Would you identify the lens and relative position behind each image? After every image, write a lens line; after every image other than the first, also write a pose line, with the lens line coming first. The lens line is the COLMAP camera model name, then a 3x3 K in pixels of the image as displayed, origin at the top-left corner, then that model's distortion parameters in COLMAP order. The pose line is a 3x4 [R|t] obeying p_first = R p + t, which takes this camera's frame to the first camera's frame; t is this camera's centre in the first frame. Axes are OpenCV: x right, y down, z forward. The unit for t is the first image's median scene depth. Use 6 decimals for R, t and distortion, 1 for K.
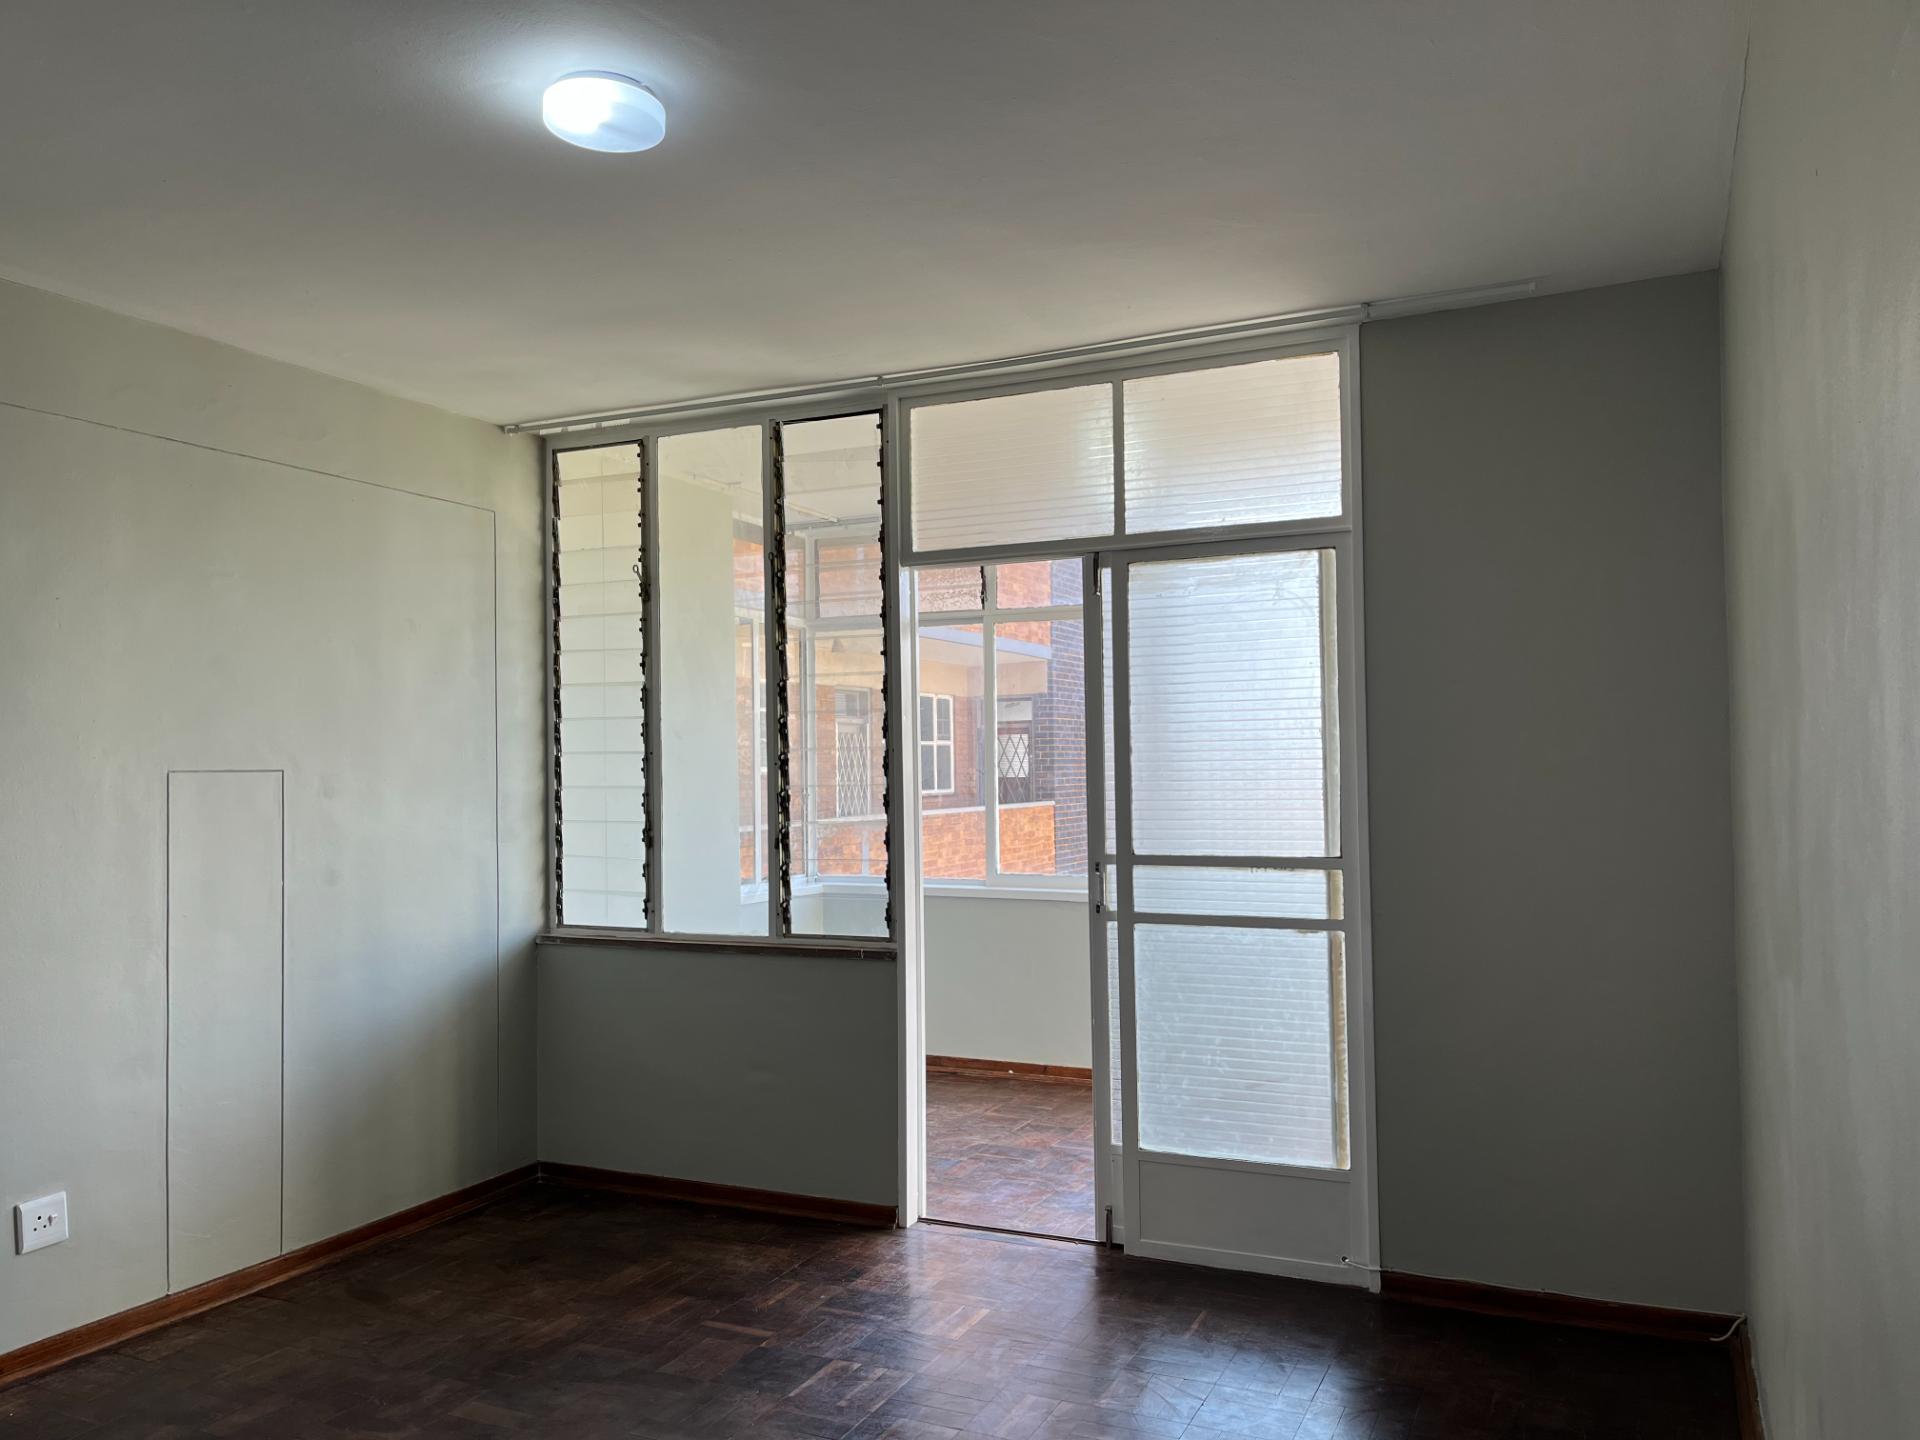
lens RADIAL K [[1450.6, 0, 956.2], [0, 1450.6, 718.8], [0, 0, 1]] dist [0.056960, -0.067059]
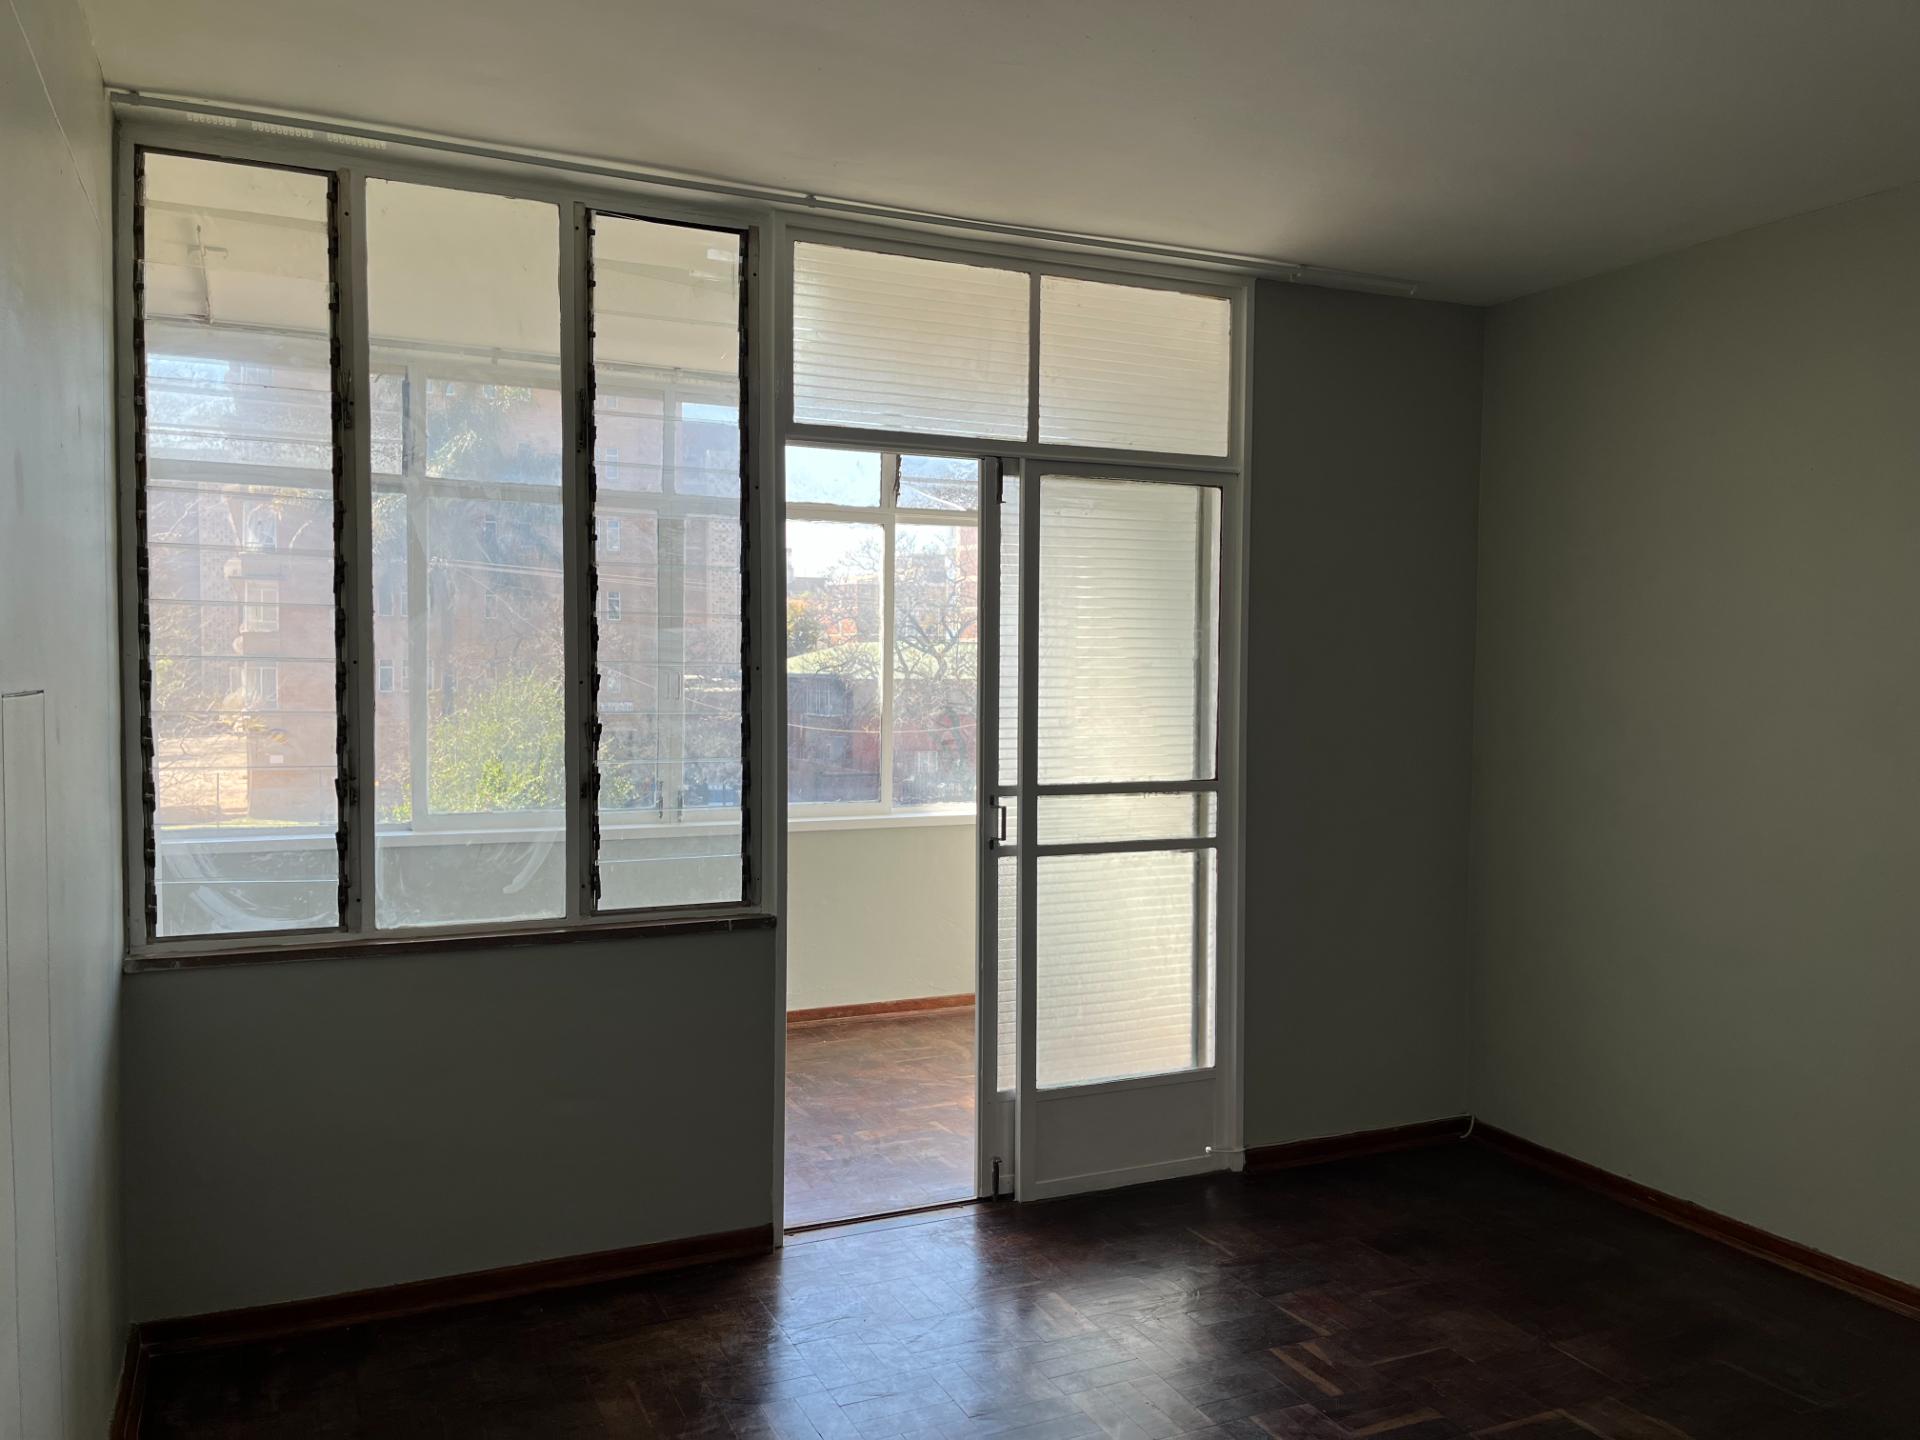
lens RADIAL K [[1450.6, 0, 956.0], [0, 1450.6, 718.7], [0, 0, 1]] dist [0.056960, -0.067059]
pose [[0.651481, -0.004582, 0.758651, -0.625177], [-0.038076, 0.998524, 0.038727, 0.015546], [-0.757709, -0.054116, 0.650345, 0.423892]]
